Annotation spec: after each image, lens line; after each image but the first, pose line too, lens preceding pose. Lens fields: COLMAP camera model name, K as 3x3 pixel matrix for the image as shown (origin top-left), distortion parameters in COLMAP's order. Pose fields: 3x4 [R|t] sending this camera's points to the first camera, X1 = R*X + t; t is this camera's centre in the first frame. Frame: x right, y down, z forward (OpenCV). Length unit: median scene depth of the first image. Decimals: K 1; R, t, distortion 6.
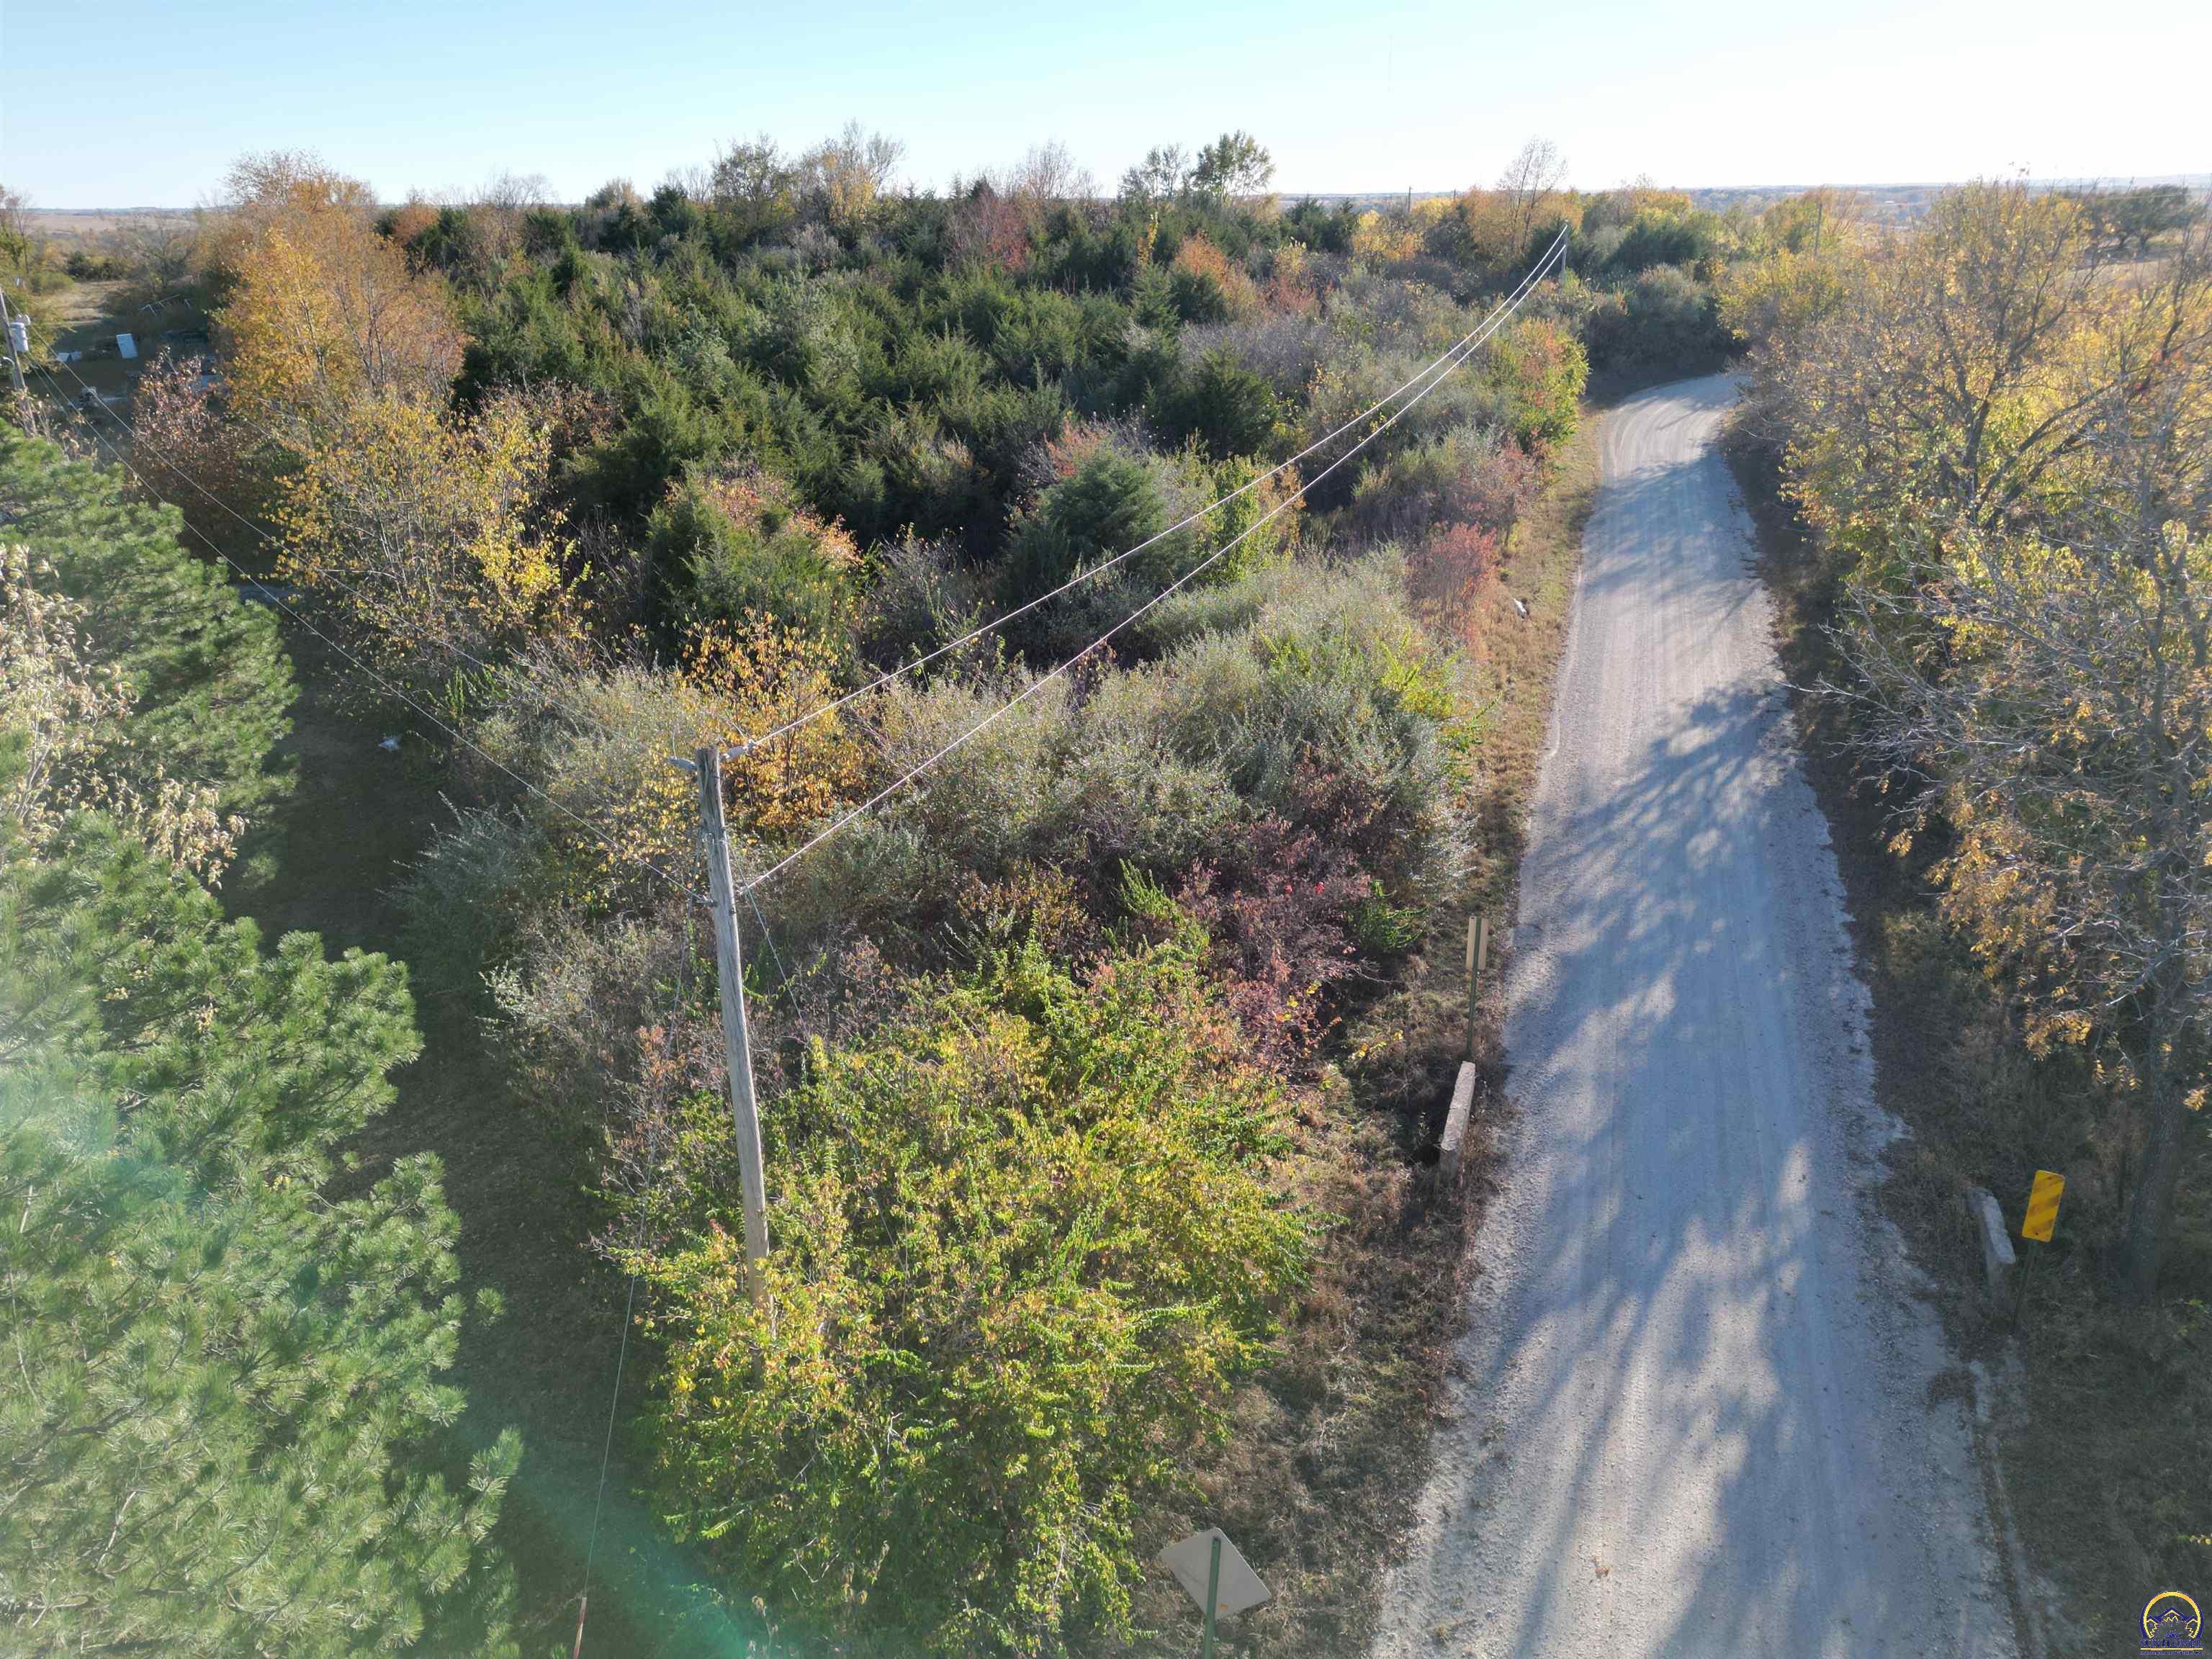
lens RADIAL K [[1546.3, 0, 1106.7], [0, 1546.3, 832.1], [0, 0, 1]] dist [0.049581, -0.034882]
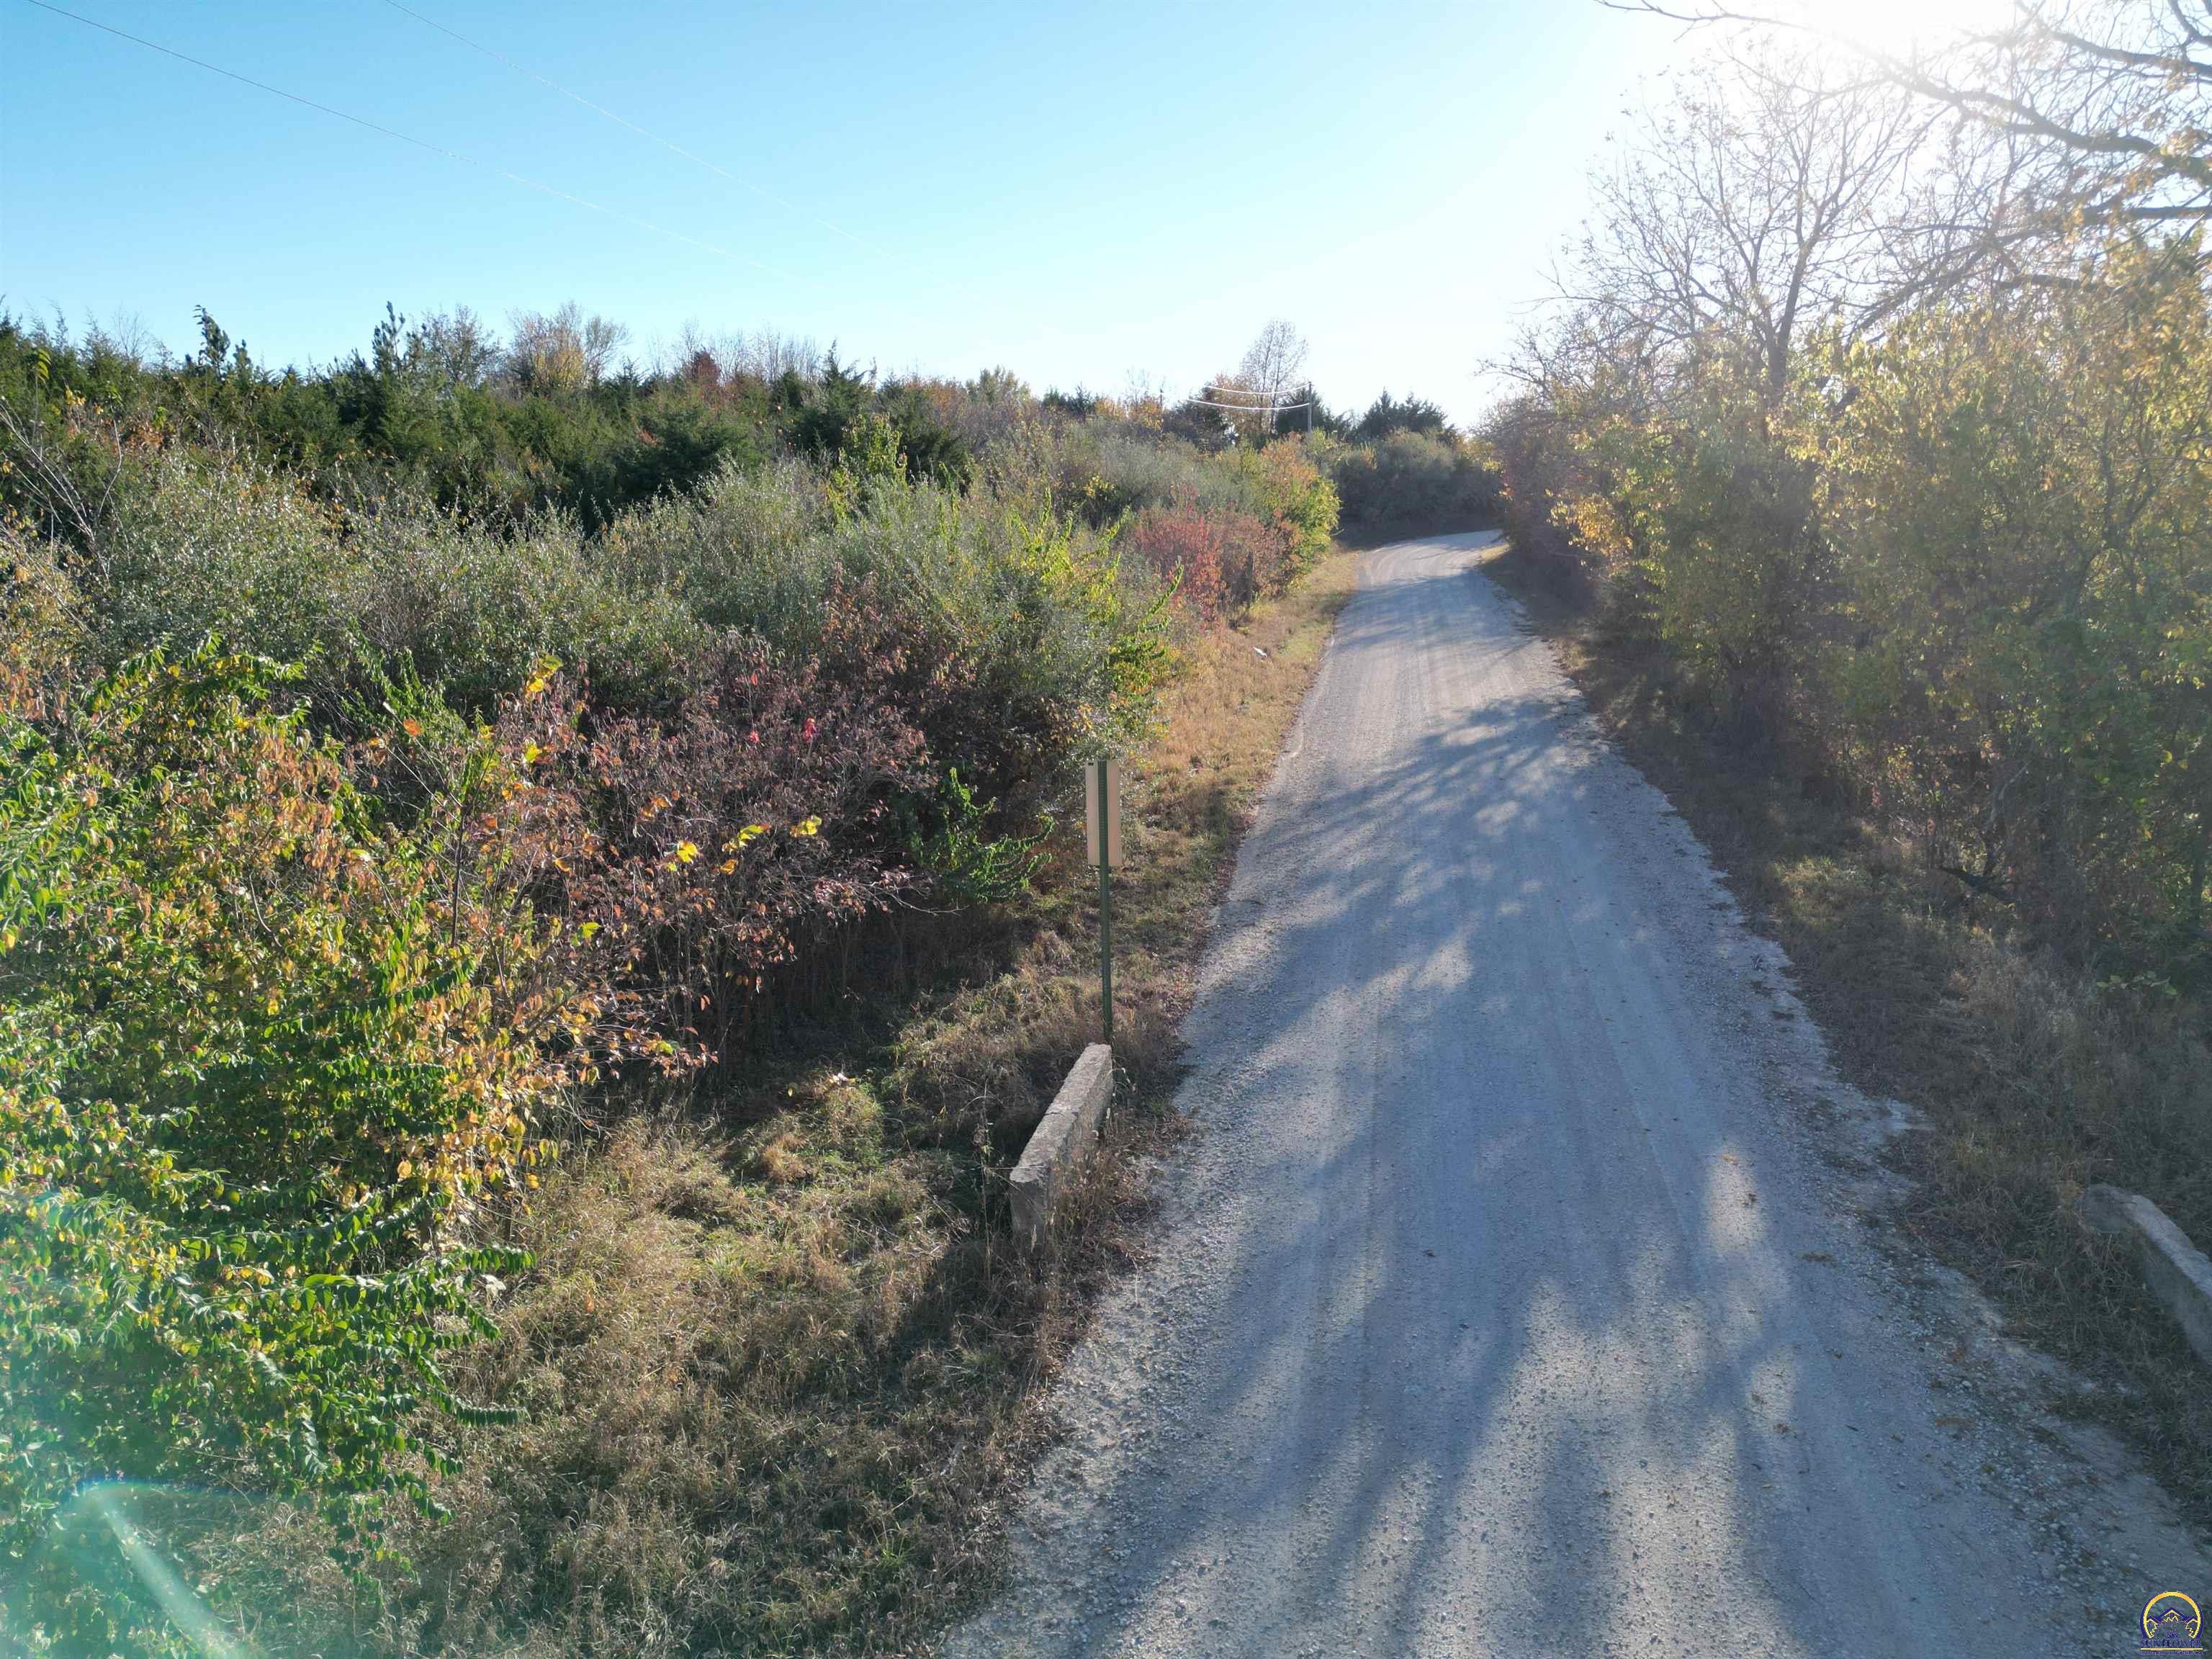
lens RADIAL K [[1546.3, 0, 1101.8], [0, 1546.3, 838.9], [0, 0, 1]] dist [0.049581, -0.034882]
pose [[0.992195, -0.030752, 0.120848, 0.156564], [0.050004, 0.985905, -0.159660, 0.146242], [-0.114235, 0.164457, 0.979747, 0.434421]]
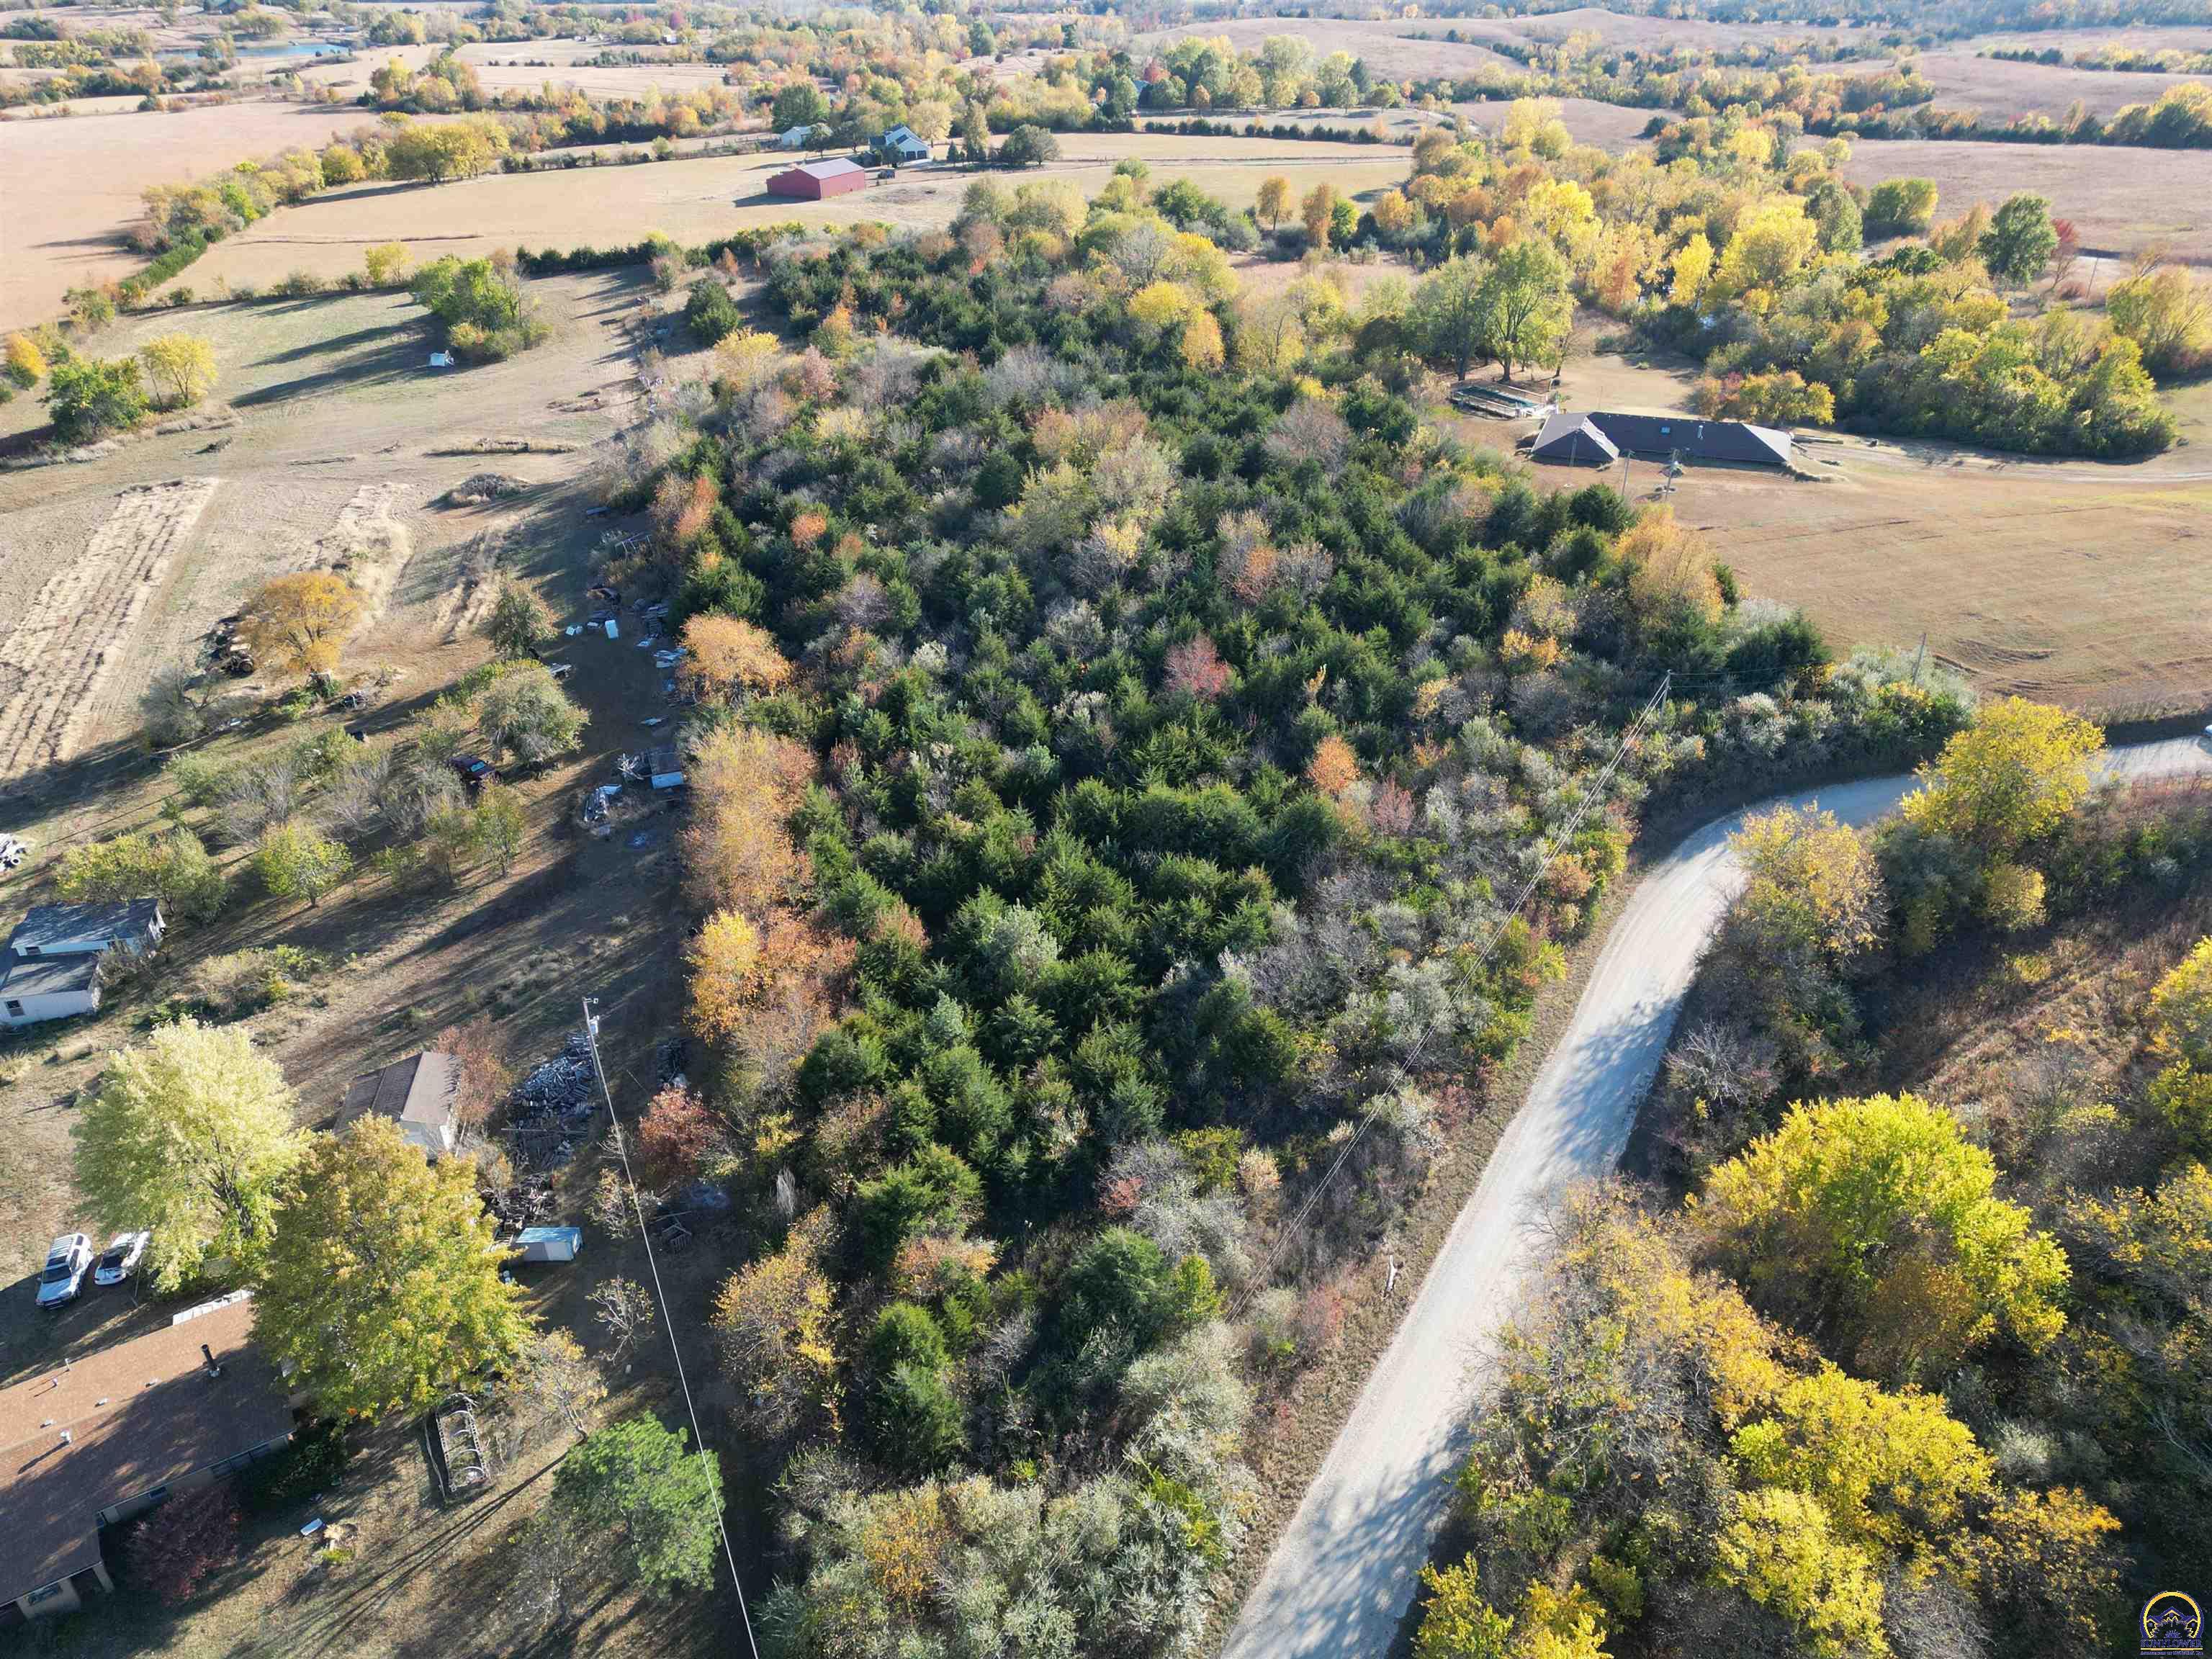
lens RADIAL K [[1546.3, 0, 1106.0], [0, 1546.3, 828.3], [0, 0, 1]] dist [0.049581, -0.034882]
pose [[0.972820, 0.118895, -0.198710, 0.457650], [-0.087098, 0.982981, 0.161747, -1.635533], [0.214559, -0.140043, 0.966619, -1.161746]]
